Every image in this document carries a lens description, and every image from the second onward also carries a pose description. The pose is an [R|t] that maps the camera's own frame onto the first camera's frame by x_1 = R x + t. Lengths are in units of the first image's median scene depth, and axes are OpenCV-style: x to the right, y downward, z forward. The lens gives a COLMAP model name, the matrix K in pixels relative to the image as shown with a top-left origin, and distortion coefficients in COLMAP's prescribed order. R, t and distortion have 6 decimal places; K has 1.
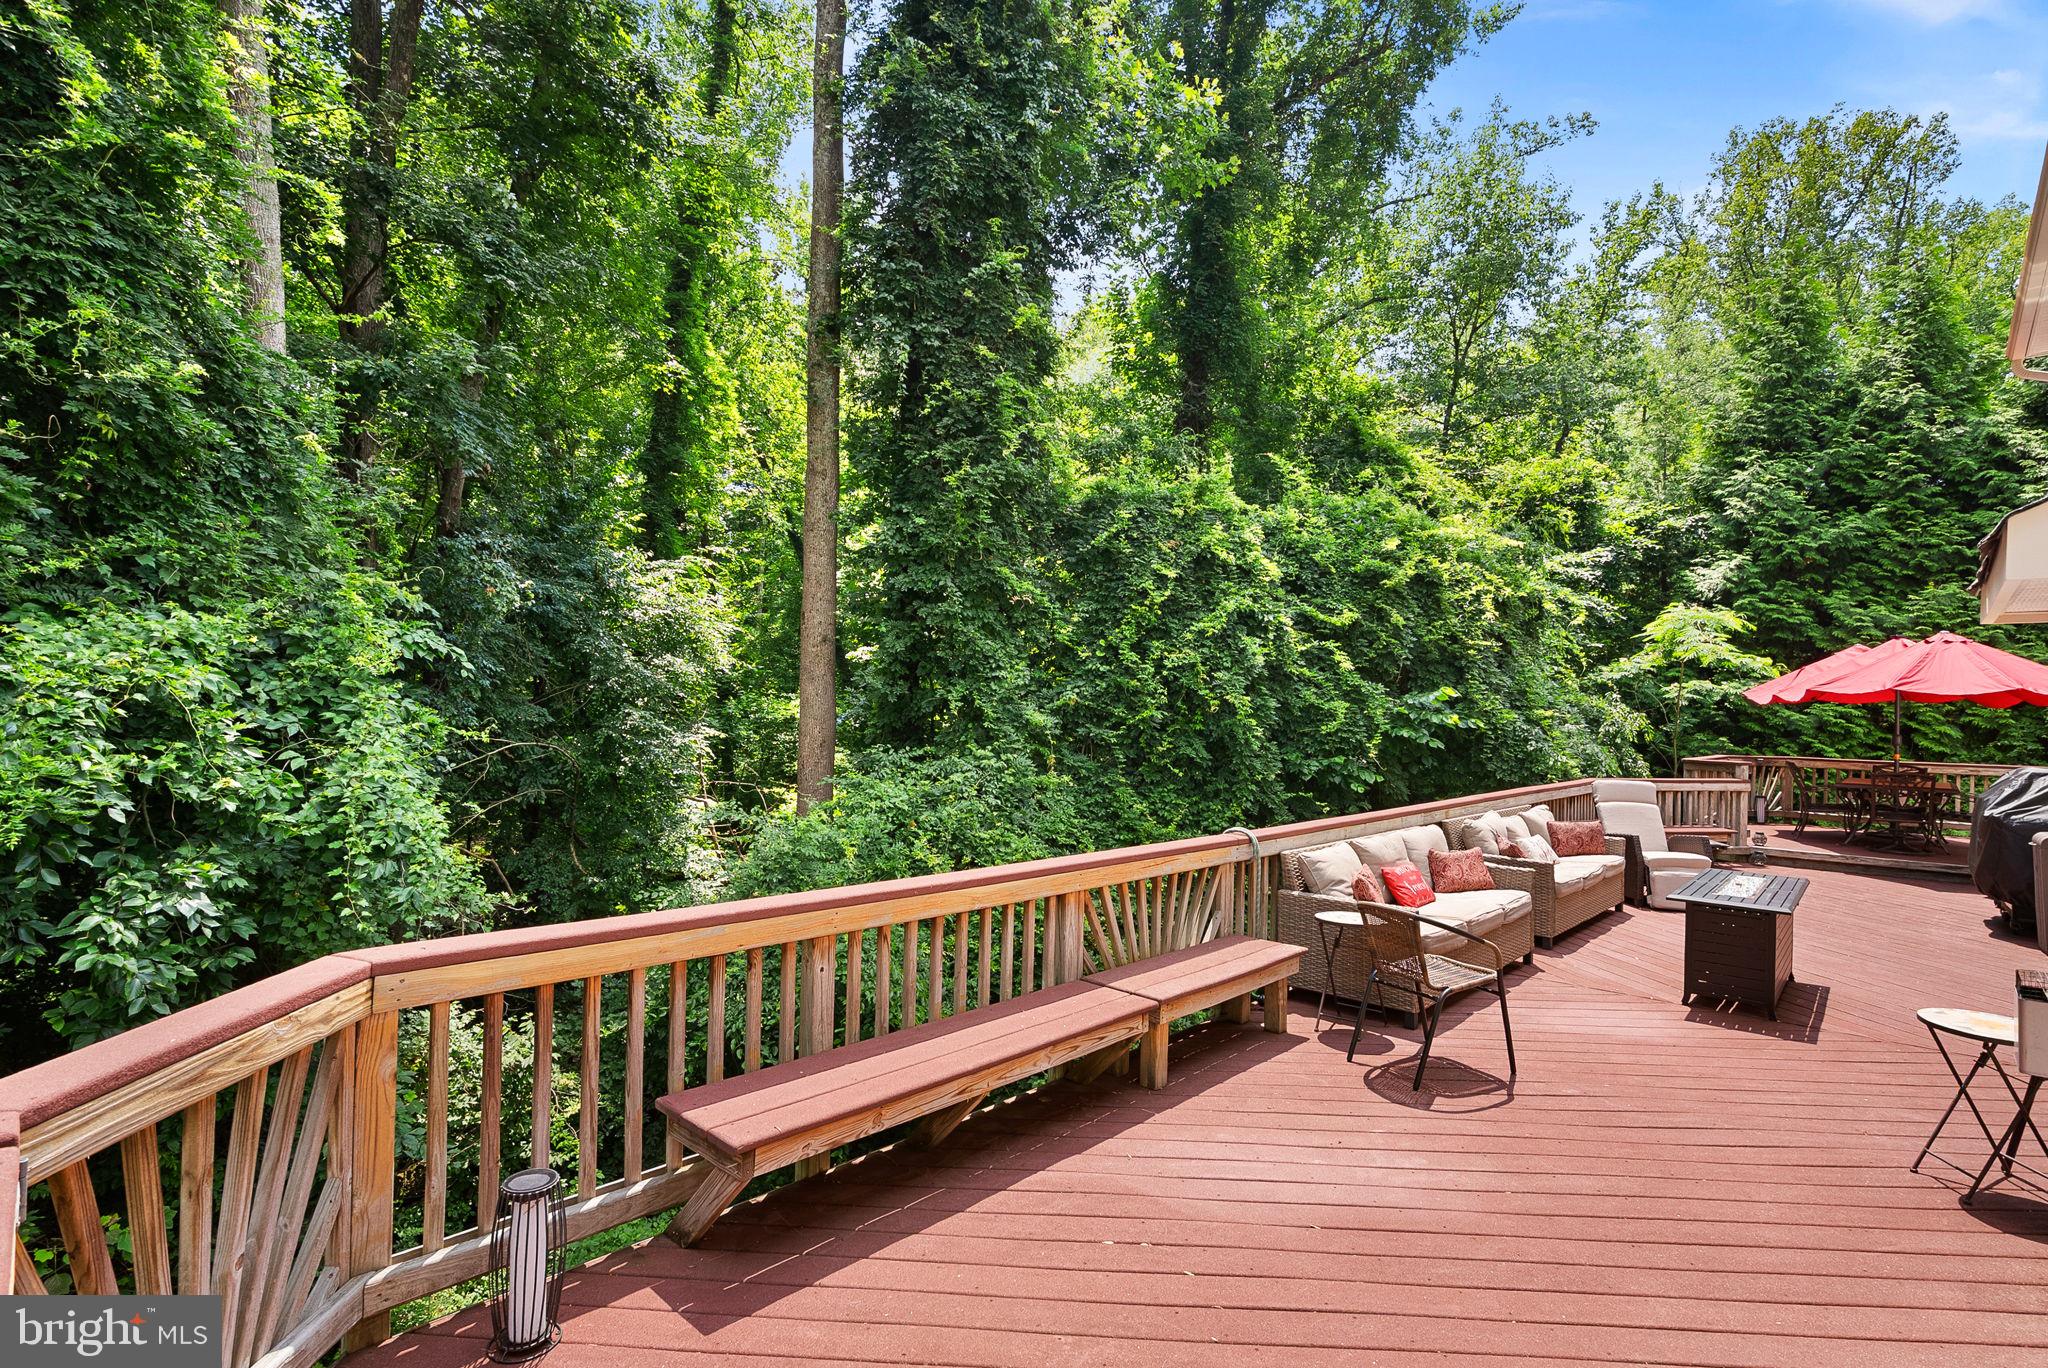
lens RADIAL K [[975.2, 0, 1032.1], [0, 975.2, 694.7], [0, 0, 1]] dist [-0.001941, 0.002220]
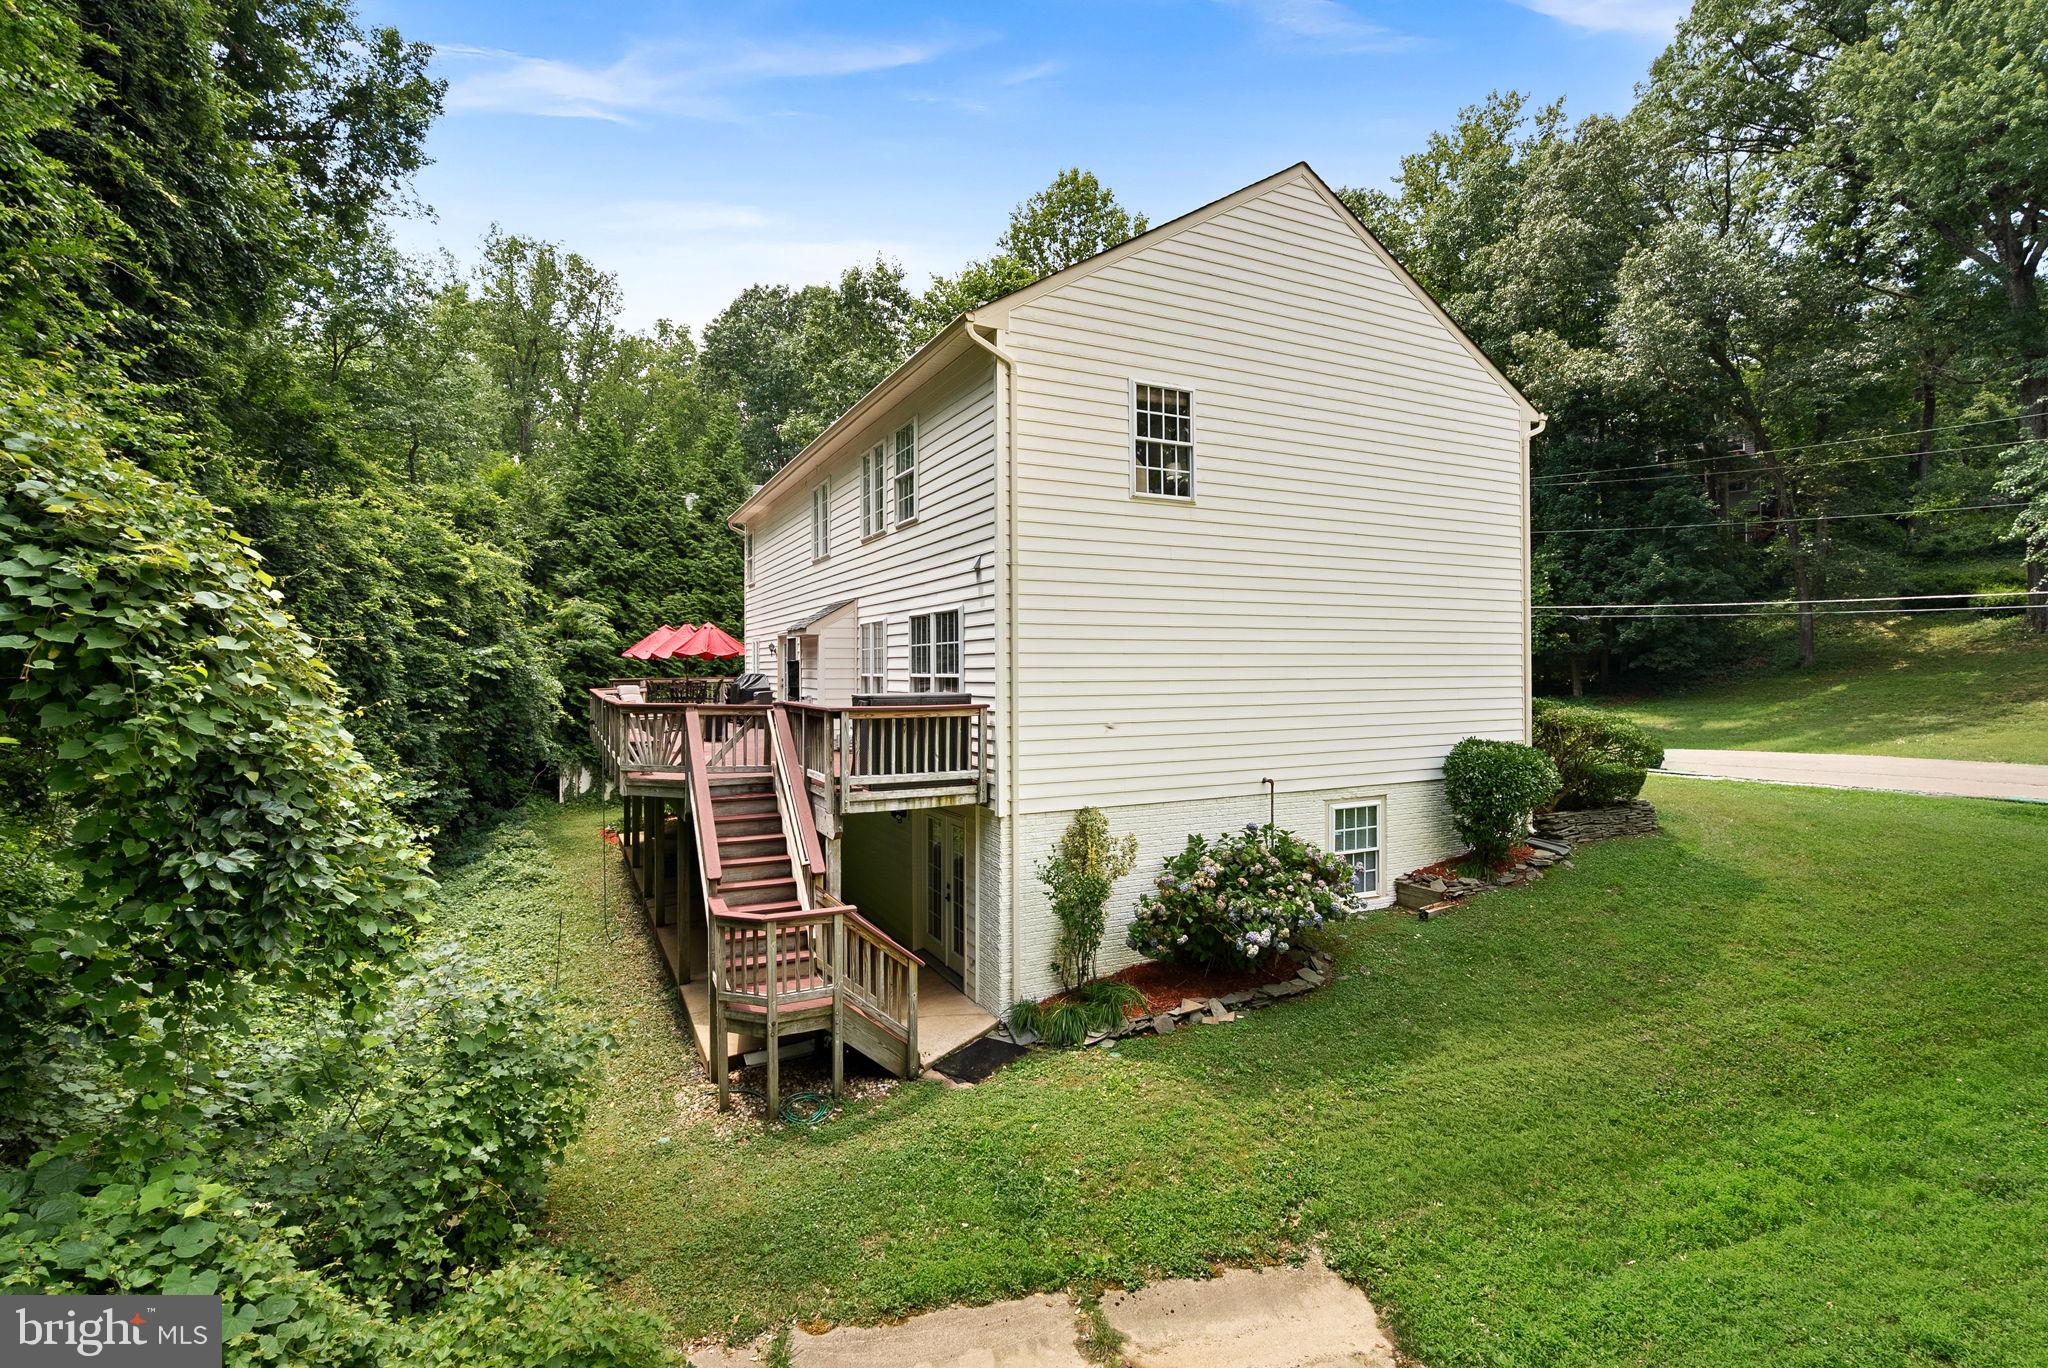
lens RADIAL K [[937.1, 0, 1025.8], [0, 937.1, 657.2], [0, 0, 1]] dist [-0.004732, 0.002986]
pose [[0.356990, -0.015459, 0.933980, -0.719757], [0.002699, 0.999876, 0.015518, -0.007910], [-0.934104, -0.003018, 0.356987, -0.439327]]
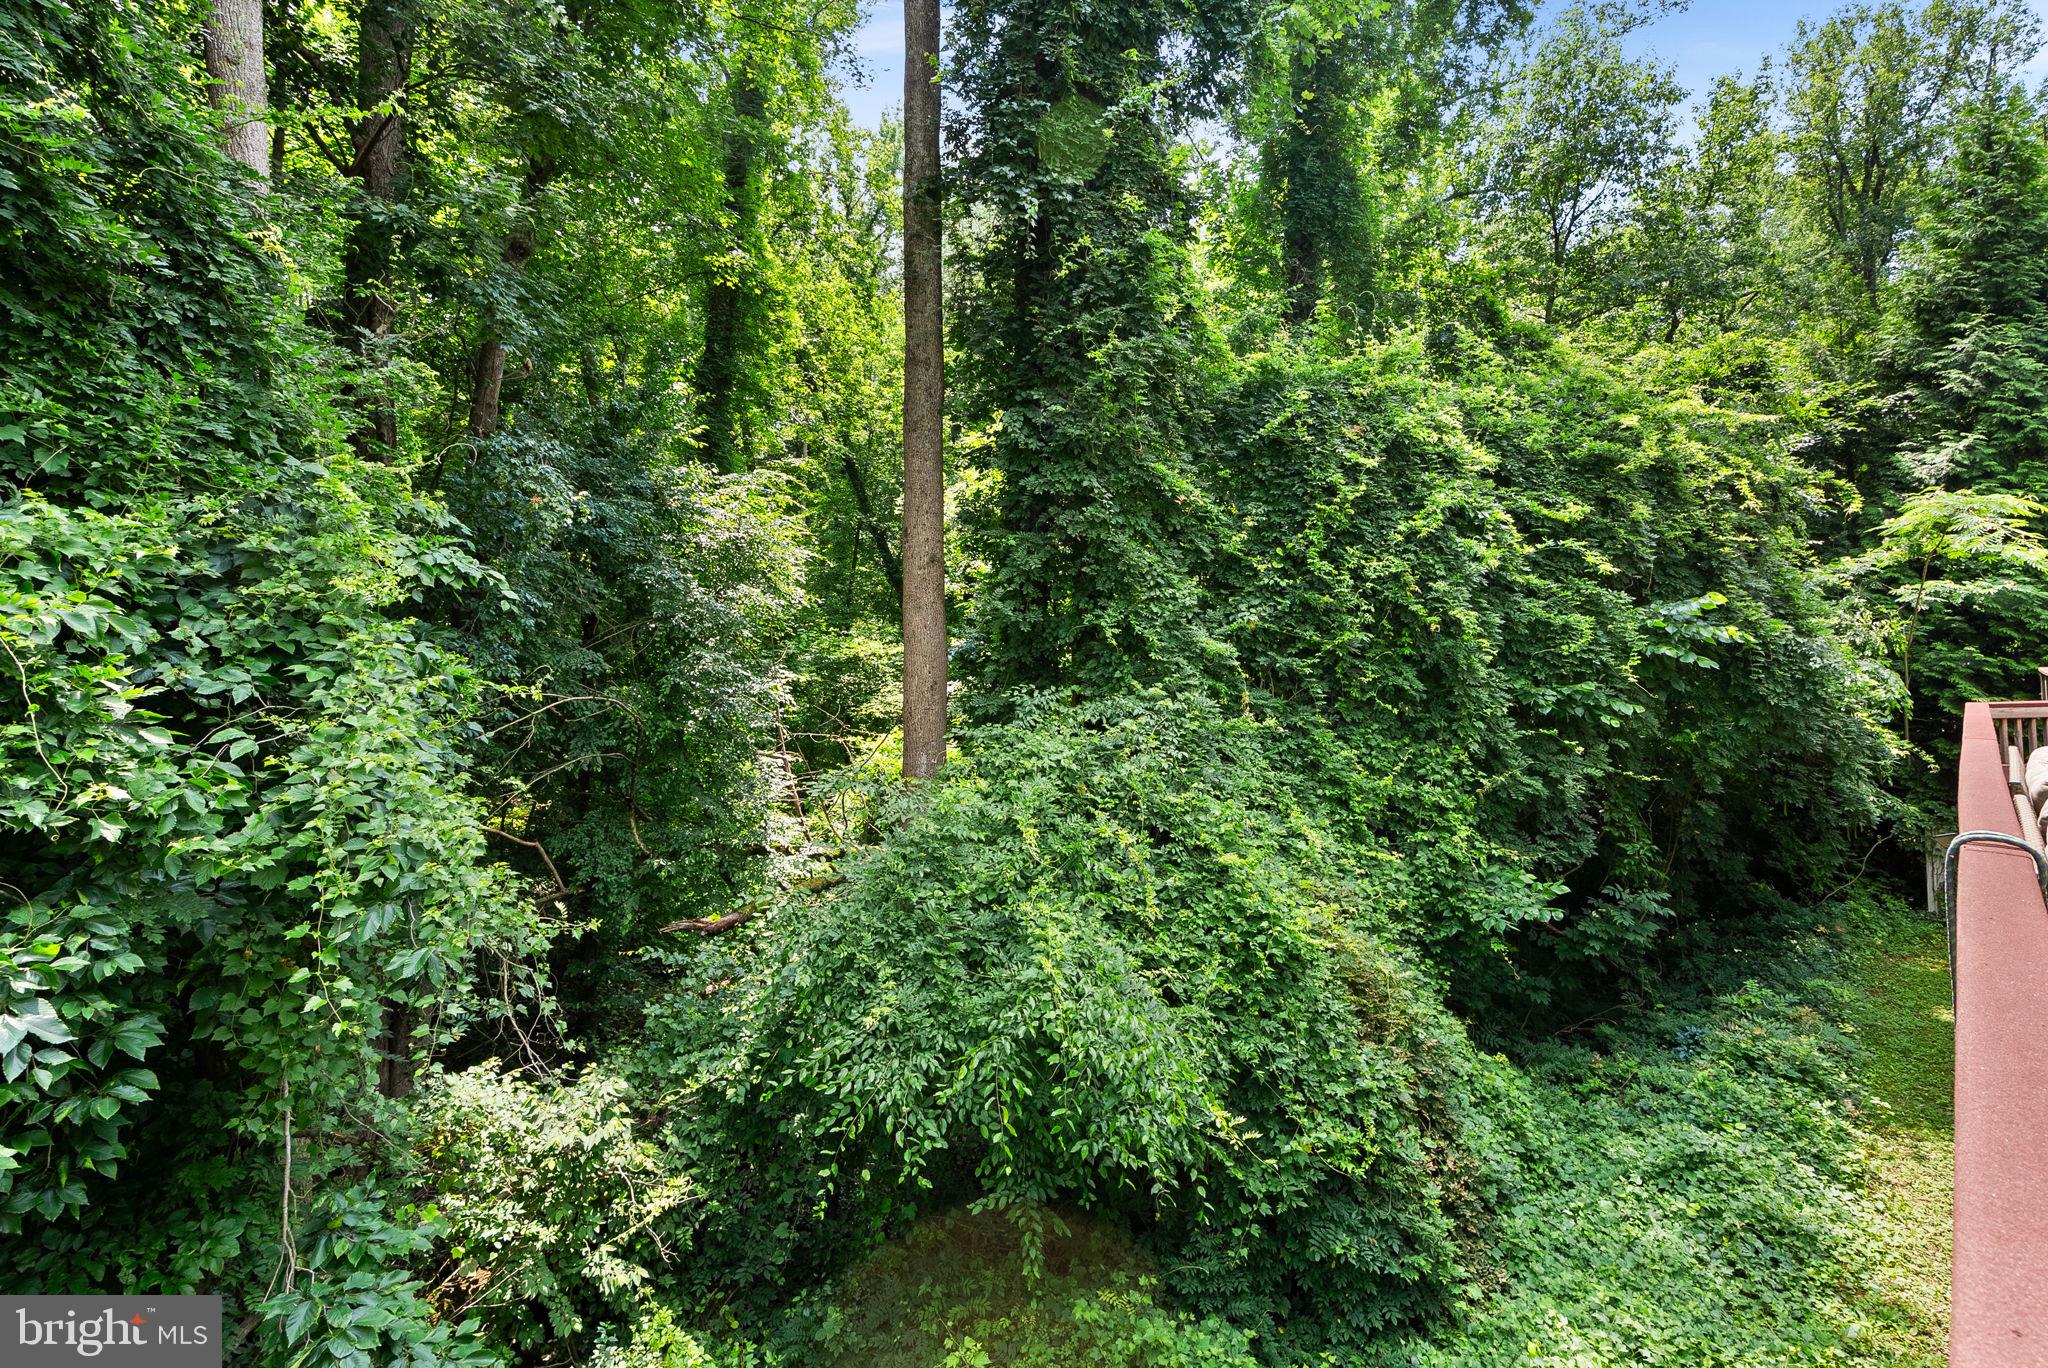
lens RADIAL K [[975.2, 0, 1052.5], [0, 975.2, 583.2], [0, 0, 1]] dist [-0.001941, 0.002220]
pose [[0.999482, -0.030809, -0.009328, -0.099646], [0.030352, 0.998494, -0.045698, 0.004053], [0.010722, 0.045391, 0.998912, 0.165383]]
